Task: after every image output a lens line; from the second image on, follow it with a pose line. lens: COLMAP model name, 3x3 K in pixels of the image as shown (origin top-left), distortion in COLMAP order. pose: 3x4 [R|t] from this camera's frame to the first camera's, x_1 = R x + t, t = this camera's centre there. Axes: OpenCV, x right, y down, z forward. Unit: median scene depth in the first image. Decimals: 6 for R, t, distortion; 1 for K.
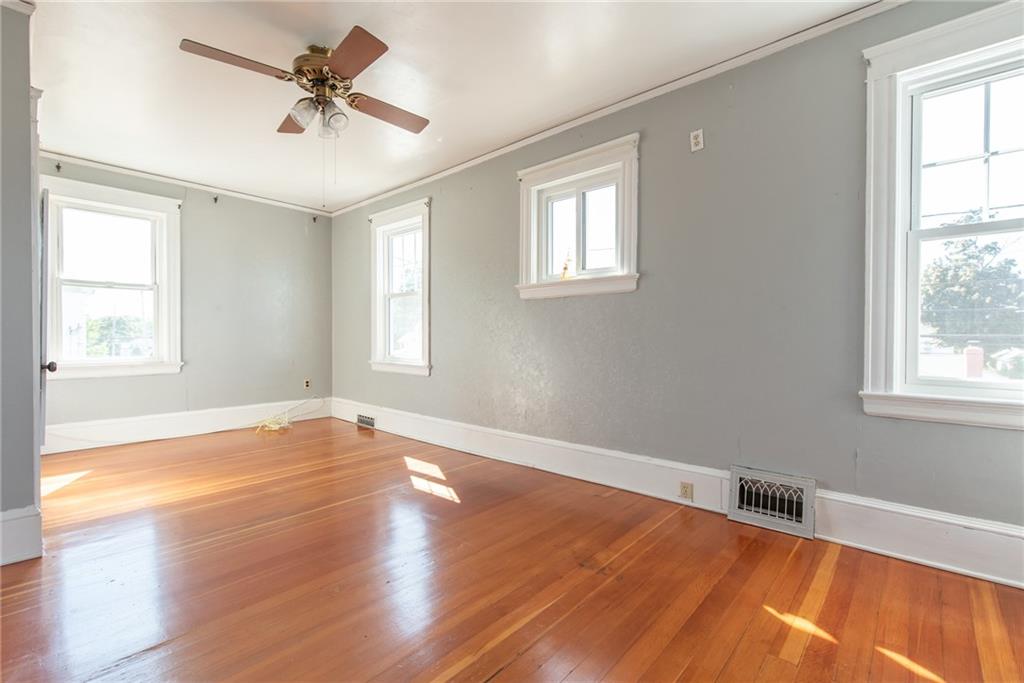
lens RADIAL K [[446.8, 0, 512.0], [0, 446.8, 341.5], [0, 0, 1]] dist [0.000314, 0.001276]
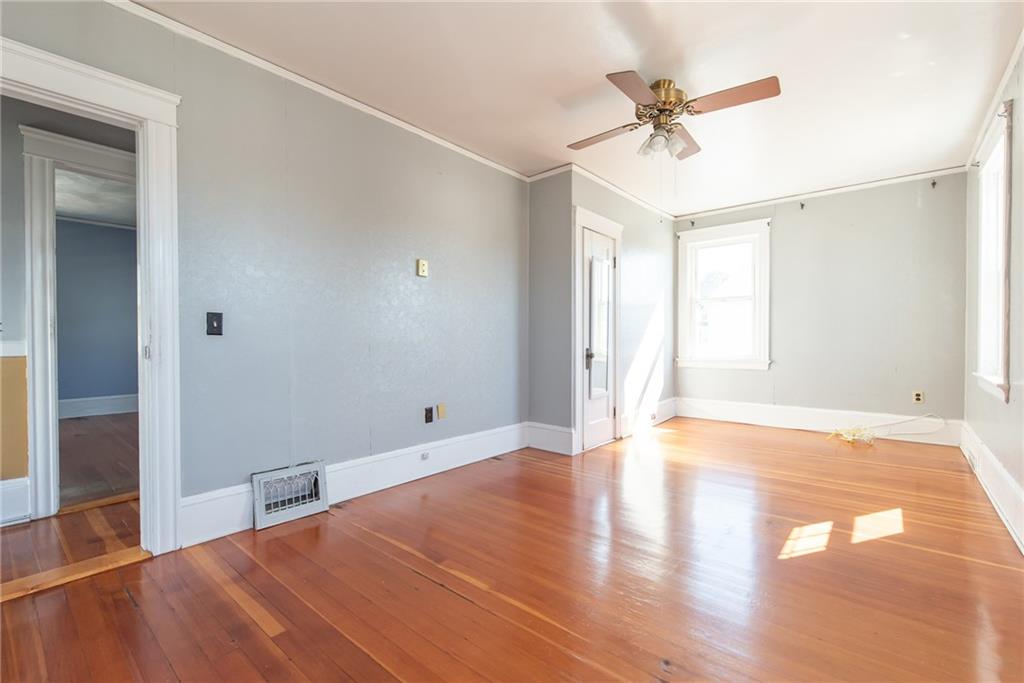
lens RADIAL K [[446.8, 0, 512.0], [0, 446.8, 341.5], [0, 0, 1]] dist [0.000314, 0.001276]
pose [[0.027389, 0.002720, -0.999621, 0.397944], [-0.001554, 0.999995, 0.002679, -0.005143], [0.999624, 0.001480, 0.027393, 0.332824]]
